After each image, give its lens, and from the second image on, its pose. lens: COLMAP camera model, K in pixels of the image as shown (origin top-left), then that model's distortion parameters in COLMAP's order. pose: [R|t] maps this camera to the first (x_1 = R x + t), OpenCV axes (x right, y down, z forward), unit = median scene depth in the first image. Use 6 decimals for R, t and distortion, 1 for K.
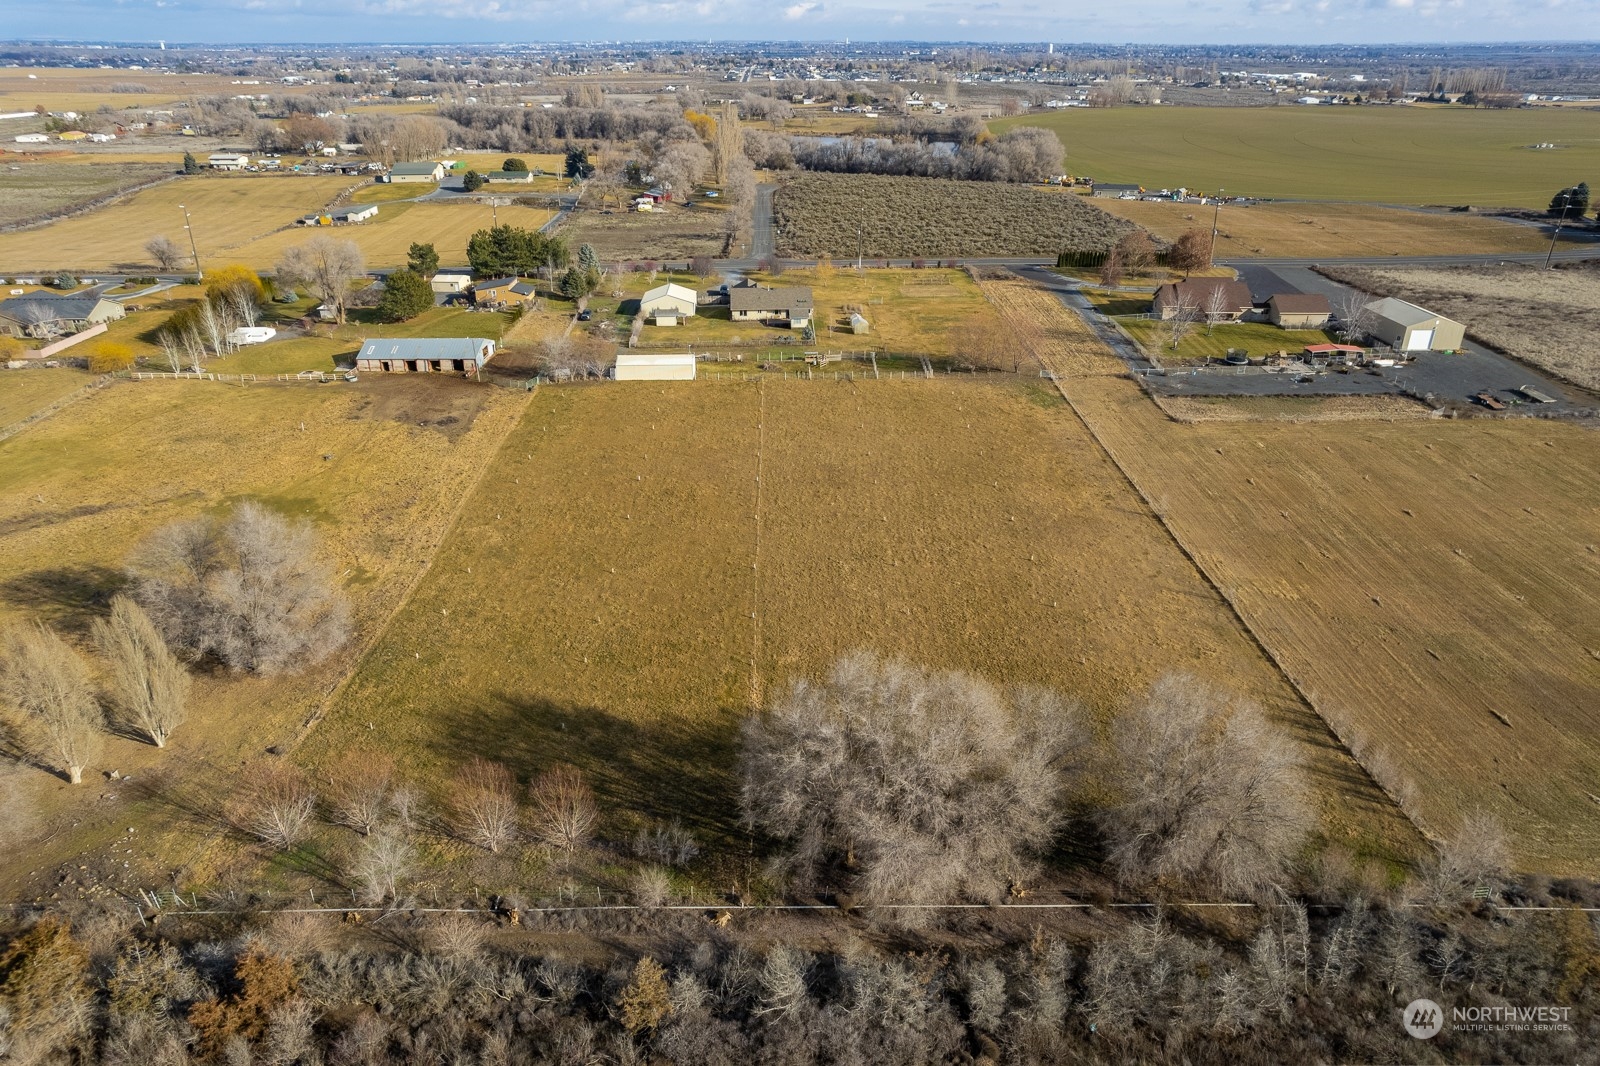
lens RADIAL K [[1045.1, 0, 795.0], [0, 1045.1, 529.2], [0, 0, 1]] dist [-0.049107, 0.067952]
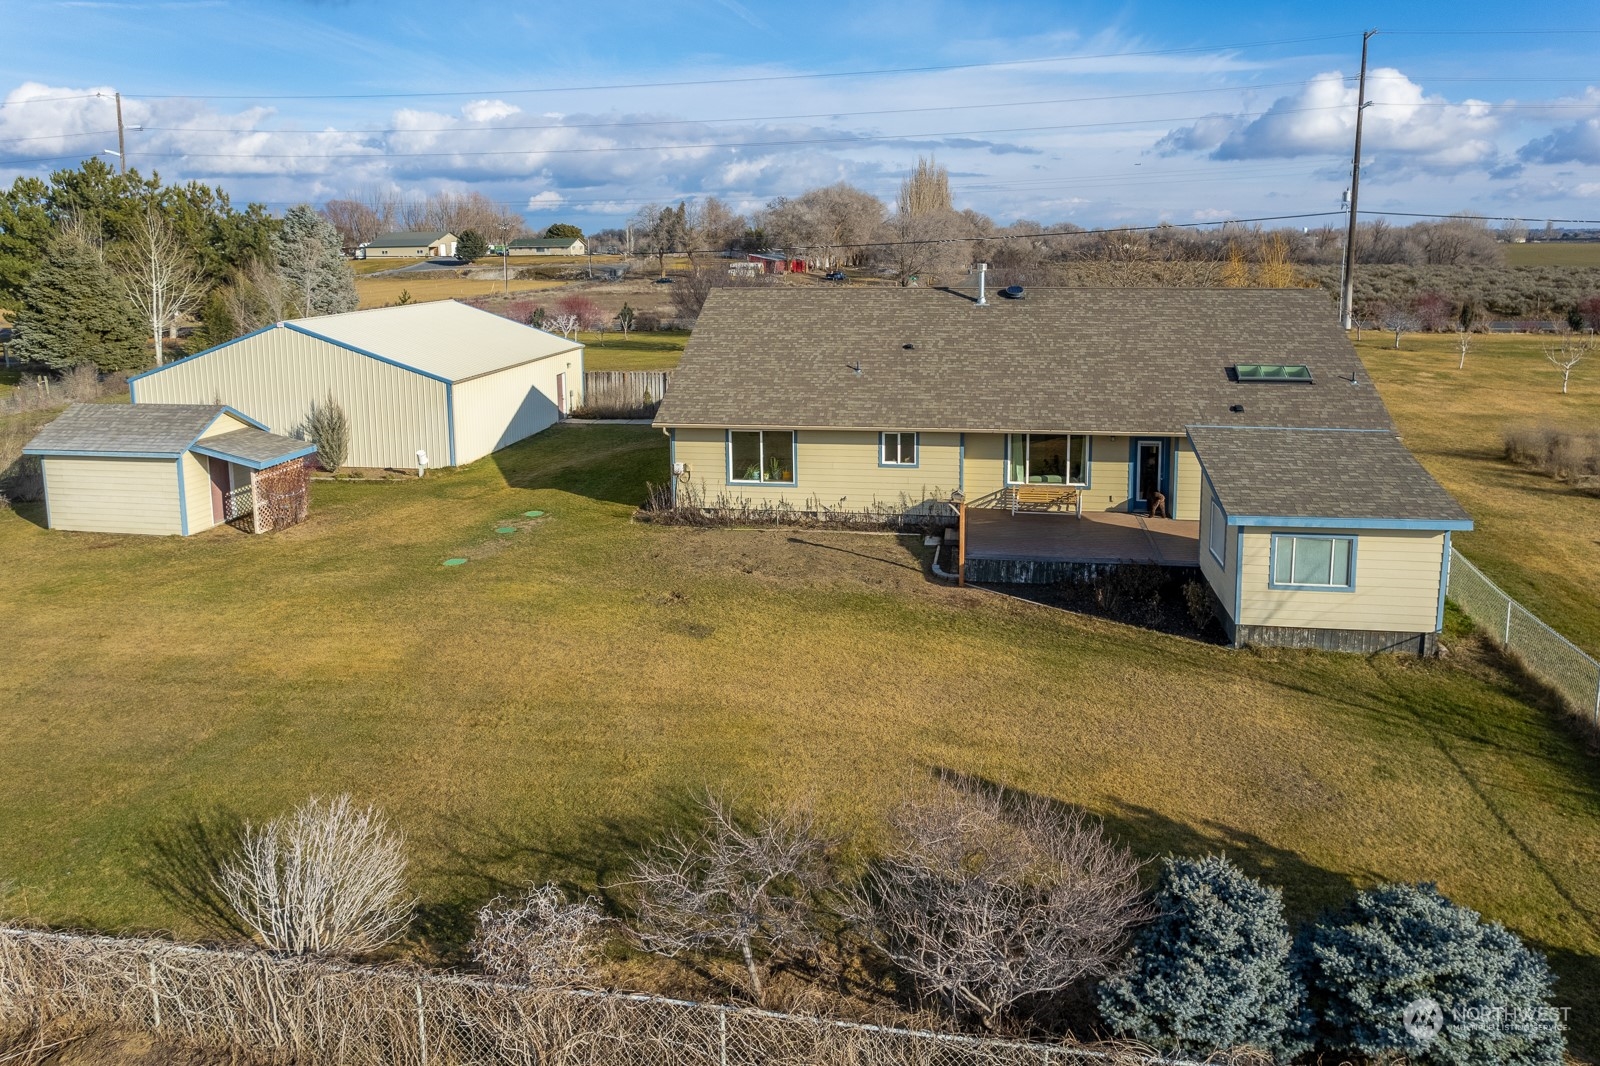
lens RADIAL K [[1045.1, 0, 795.0], [0, 1045.1, 529.2], [0, 0, 1]] dist [-0.049107, 0.067952]
pose [[0.978627, 0.040598, -0.201594, -0.021455], [-0.073794, 0.984356, -0.159991, -0.180183], [0.191945, 0.171448, 0.966314, 0.886480]]
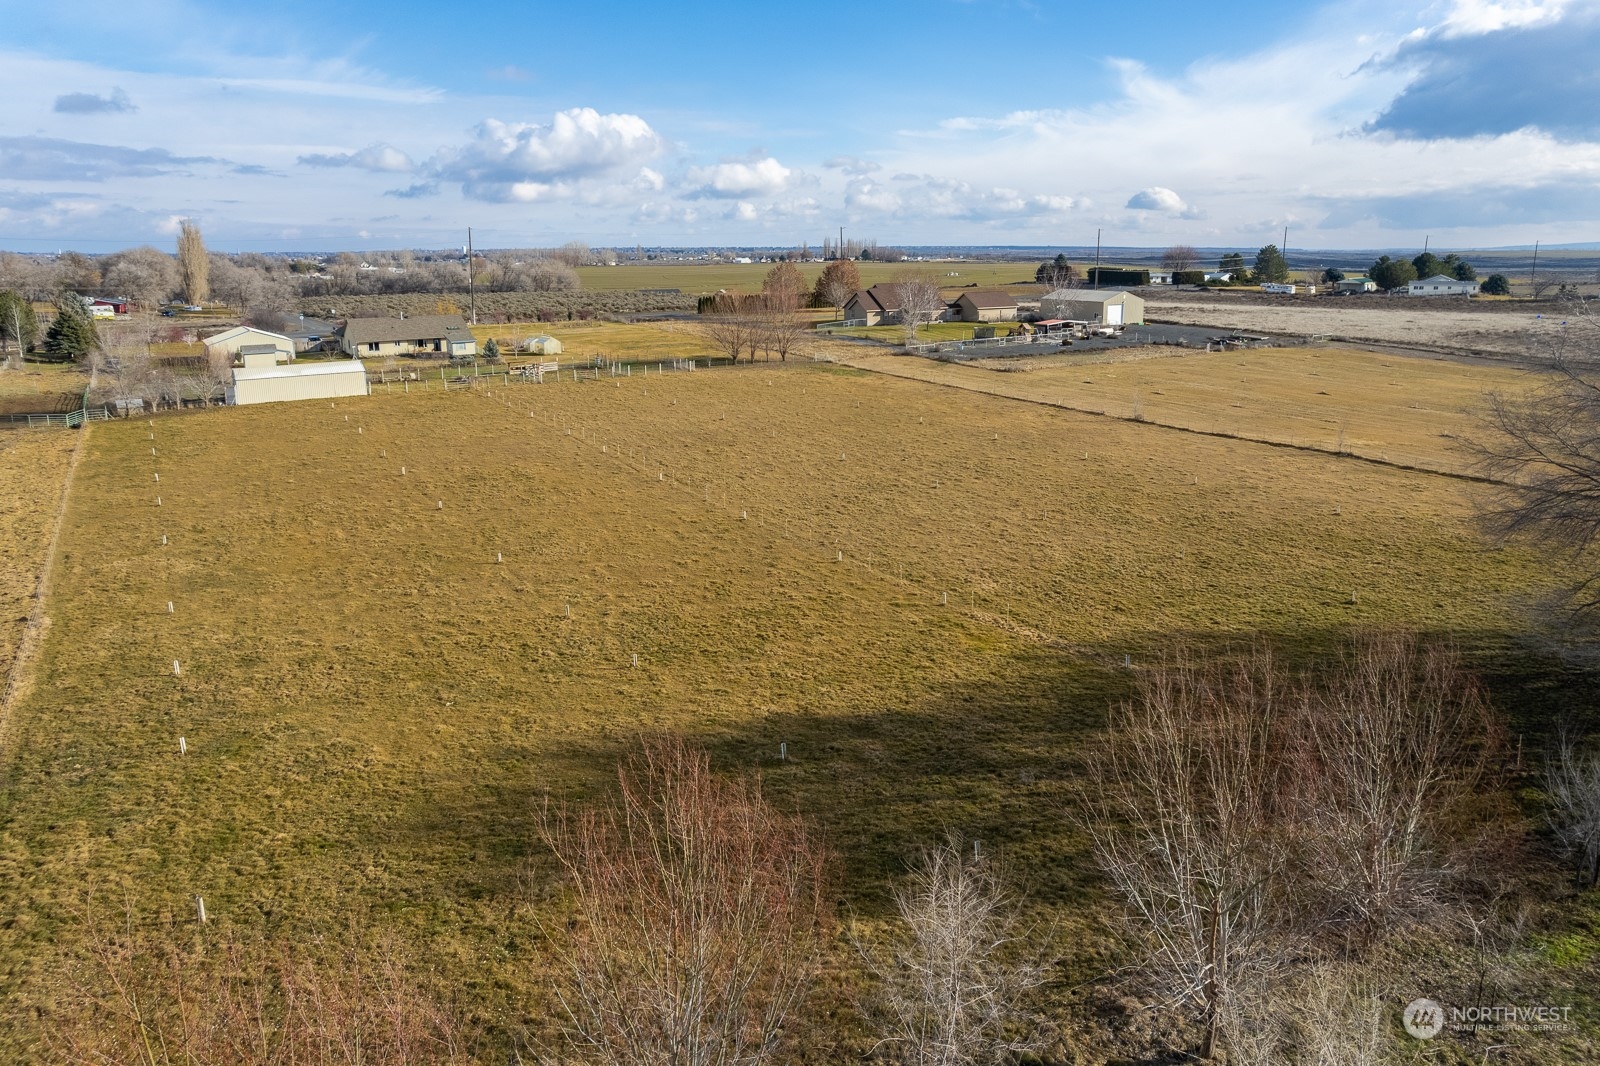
lens RADIAL K [[1045.1, 0, 795.0], [0, 1045.1, 529.2], [0, 0, 1]] dist [-0.049107, 0.067952]
pose [[0.863199, -0.134746, 0.486551, -0.164421], [0.220992, 0.967339, -0.124171, 0.067251], [-0.453928, 0.214708, 0.864783, 0.277564]]
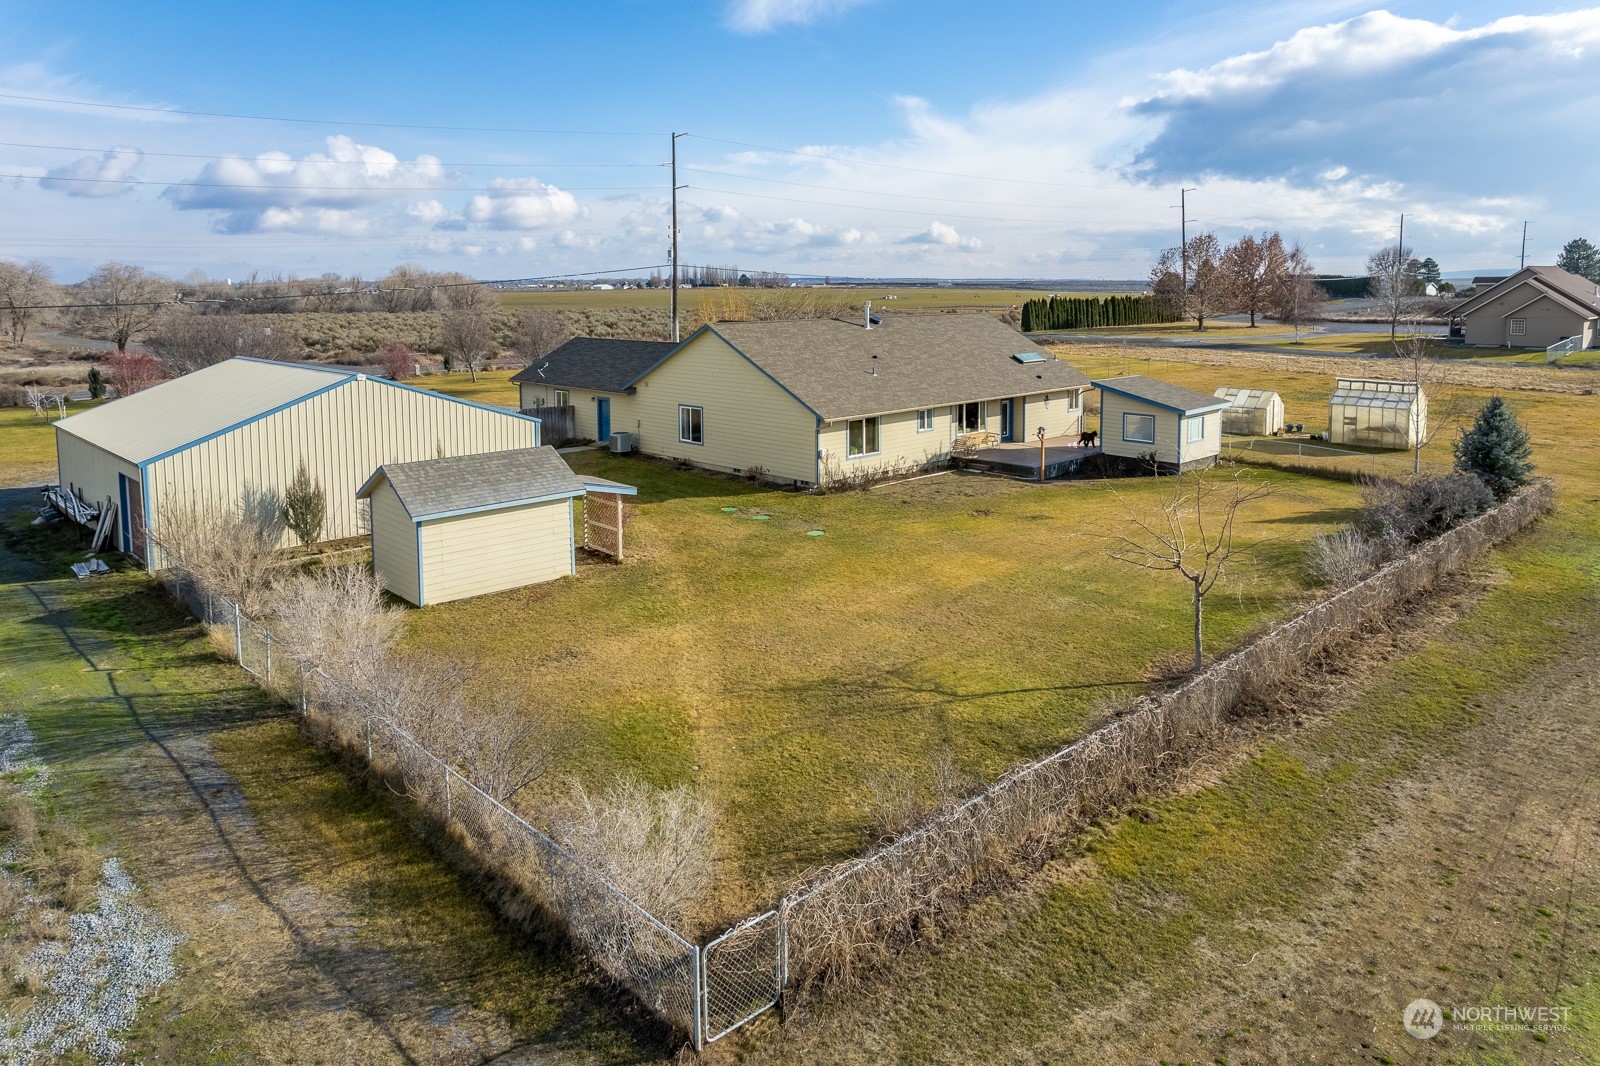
lens RADIAL K [[1045.1, 0, 795.0], [0, 1045.1, 529.2], [0, 0, 1]] dist [-0.049107, 0.067952]
pose [[0.736272, -0.157029, 0.658214, -0.172652], [0.294477, 0.950121, -0.102730, -0.178931], [-0.609252, 0.269467, 0.745788, 0.885137]]
